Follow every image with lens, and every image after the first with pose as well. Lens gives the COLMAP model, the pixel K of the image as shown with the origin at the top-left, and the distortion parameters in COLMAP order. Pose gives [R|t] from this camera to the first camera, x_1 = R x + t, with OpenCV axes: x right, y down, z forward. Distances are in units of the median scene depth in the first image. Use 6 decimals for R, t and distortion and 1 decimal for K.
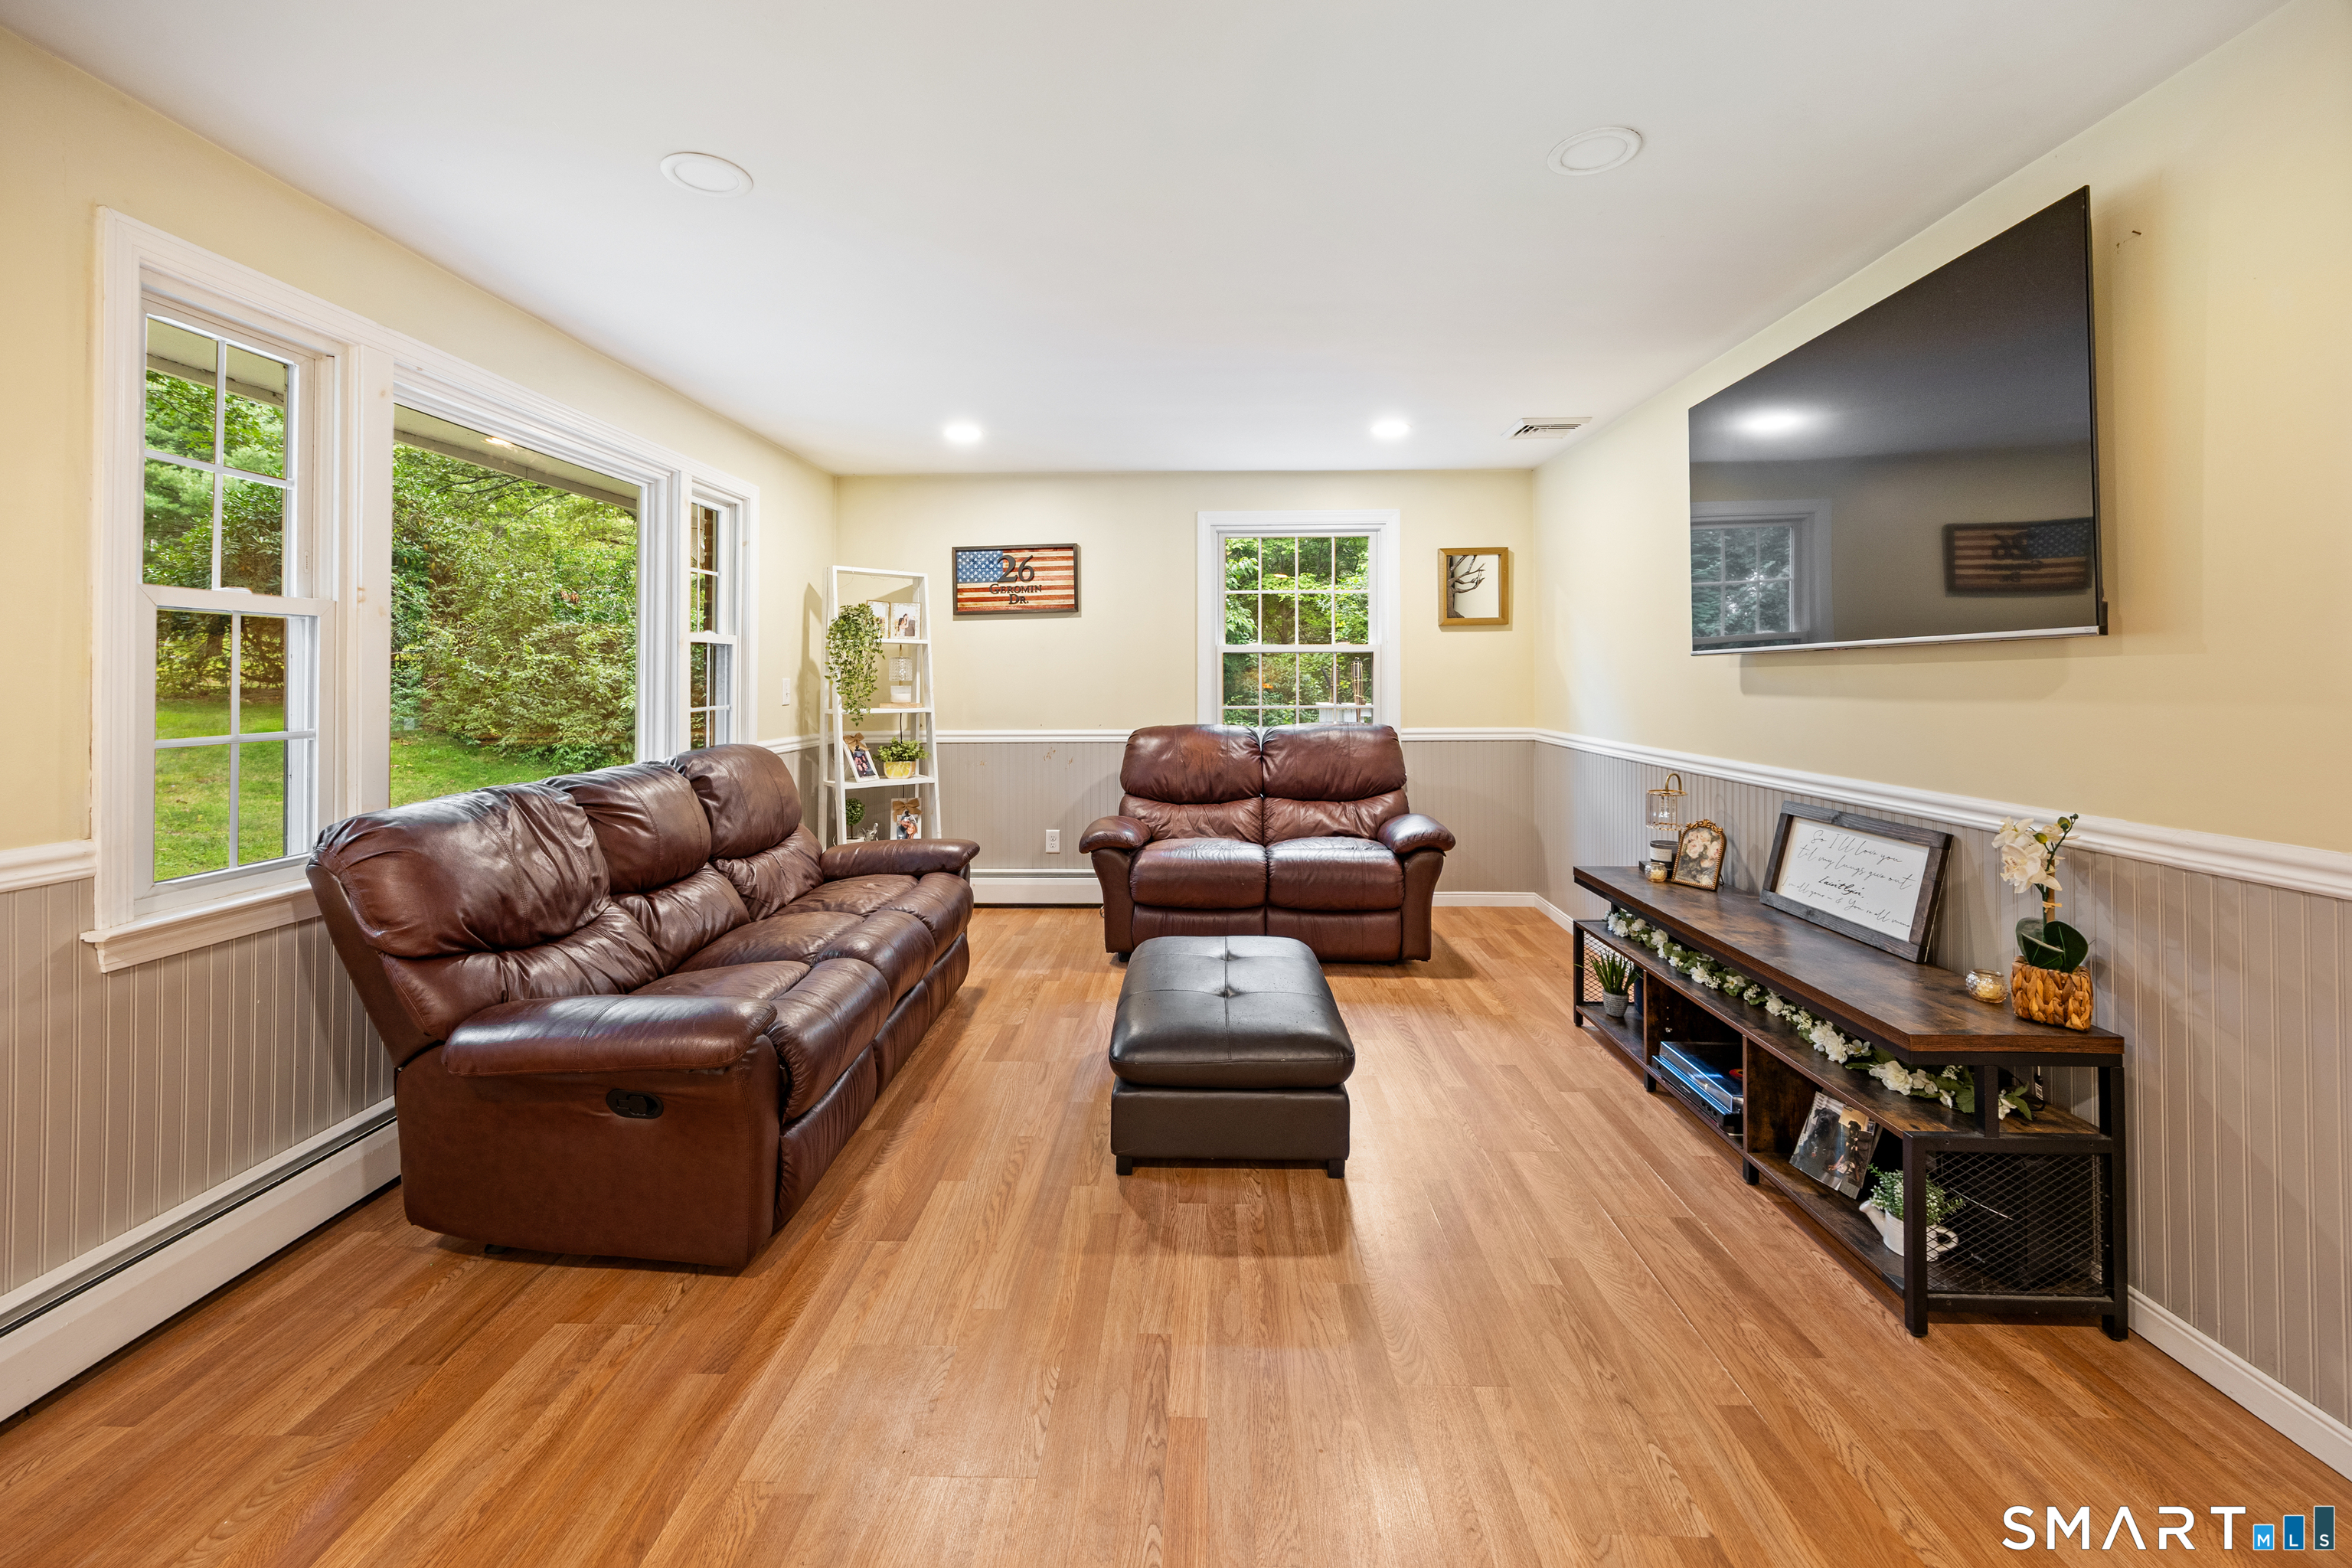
lens RADIAL K [[958.6, 0, 1171.7], [0, 958.6, 658.6], [0, 0, 1]] dist [0.001314, 0.000411]
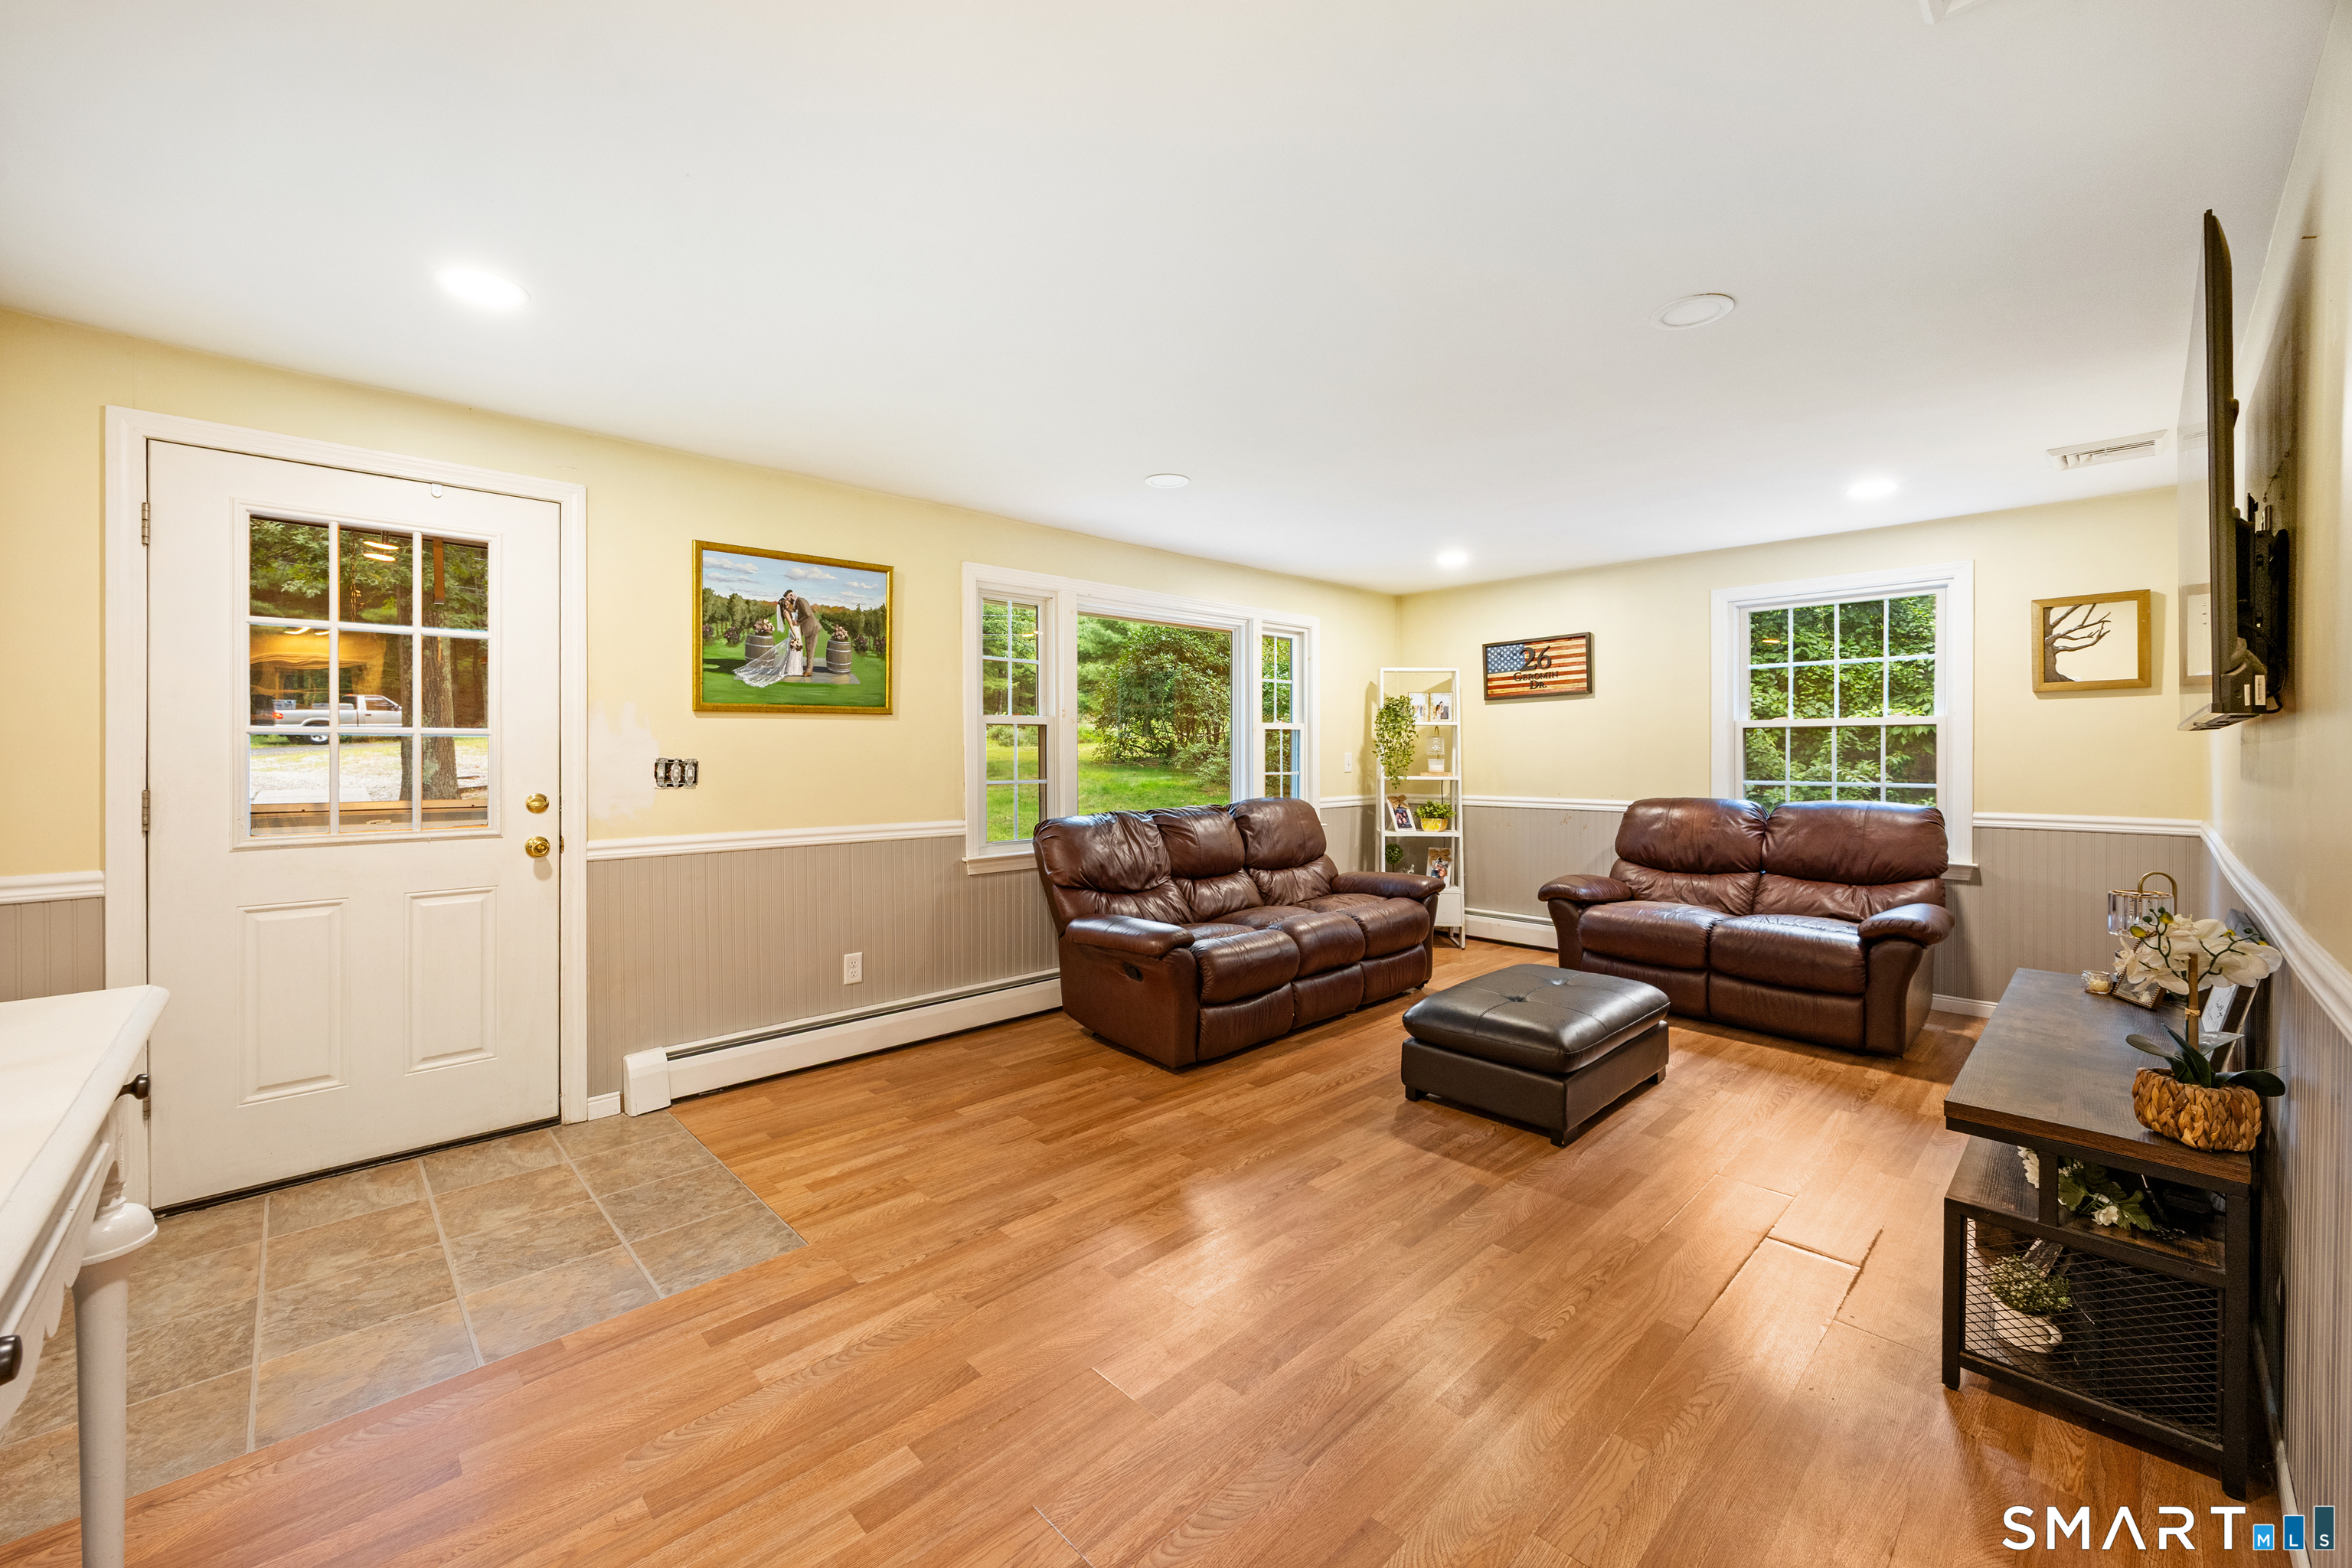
lens RADIAL K [[922.7, 0, 1176.1], [0, 922.7, 746.2], [0, 0, 1]] dist [0.000200, 0.000018]
pose [[0.717800, -0.002136, -0.696246, 0.503085], [0.014759, 0.999817, 0.012149, -0.012746], [0.696093, -0.018997, 0.717700, -0.176314]]
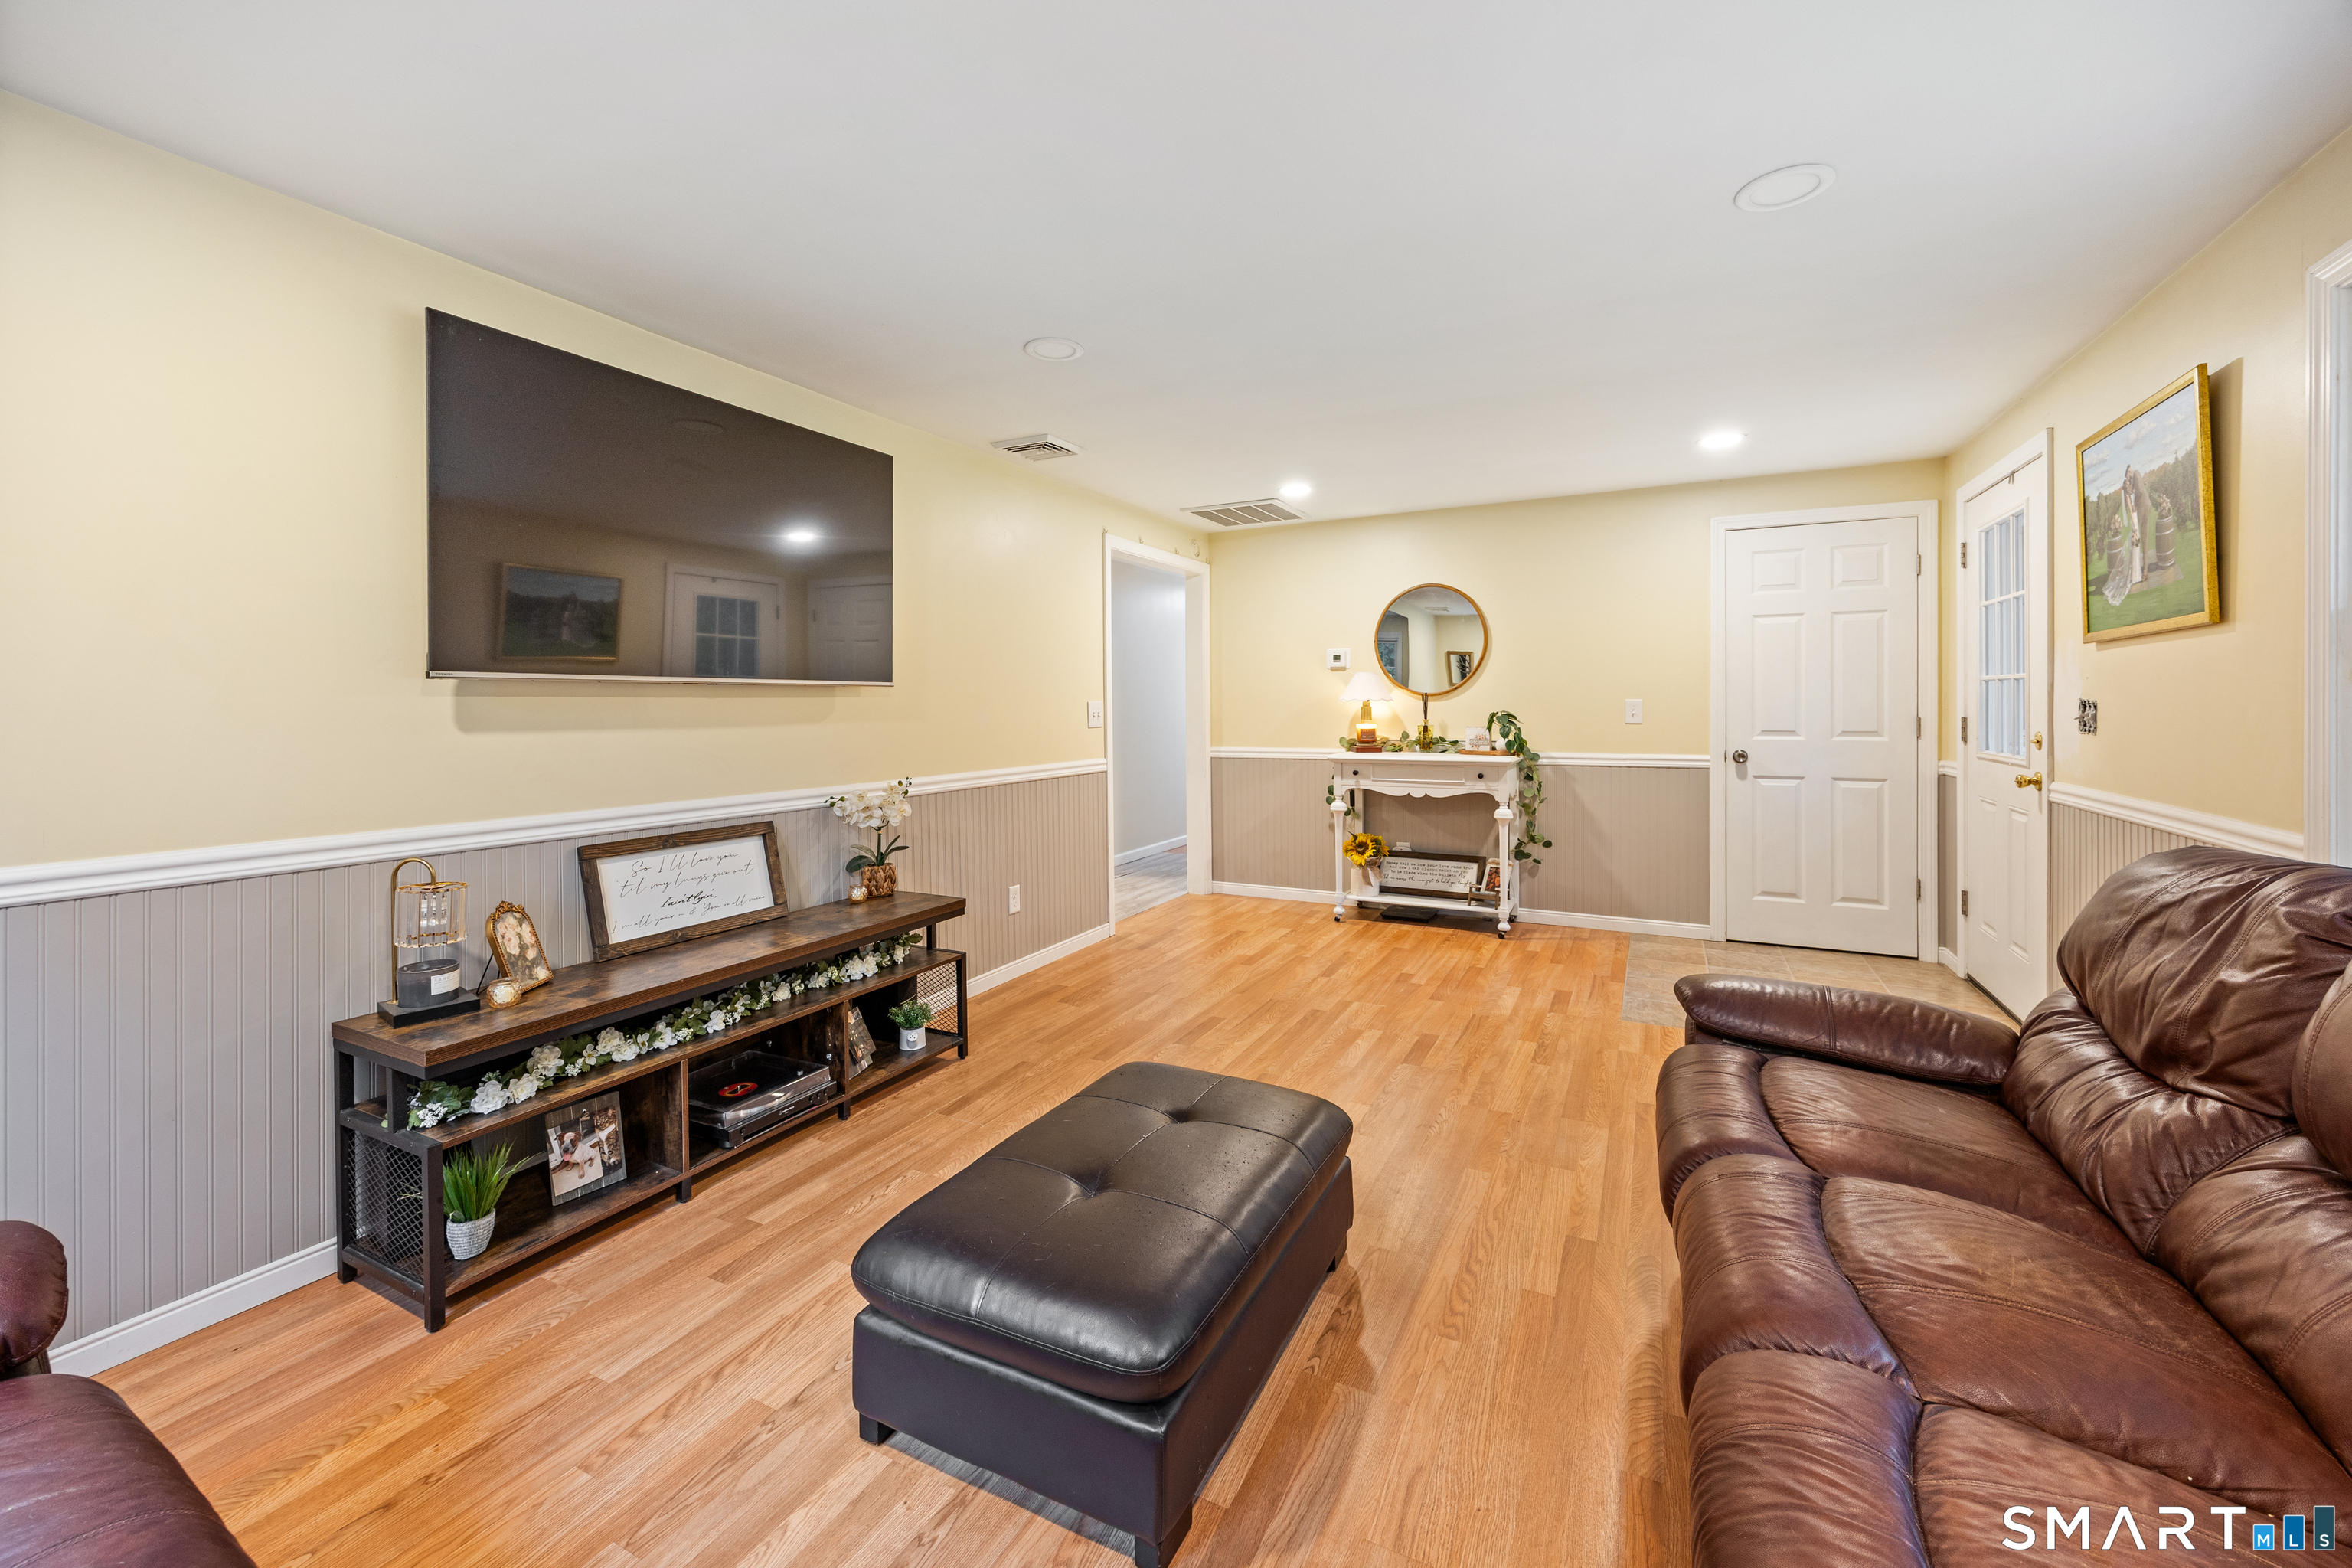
lens RADIAL K [[922.7, 0, 1176.1], [0, 922.7, 746.2], [0, 0, 1]] dist [0.000200, 0.000018]
pose [[-0.904231, -0.009964, 0.426926, -0.211294], [-0.002215, 0.999824, 0.018644, 0.033033], [-0.427037, 0.015913, -0.904094, 1.397841]]
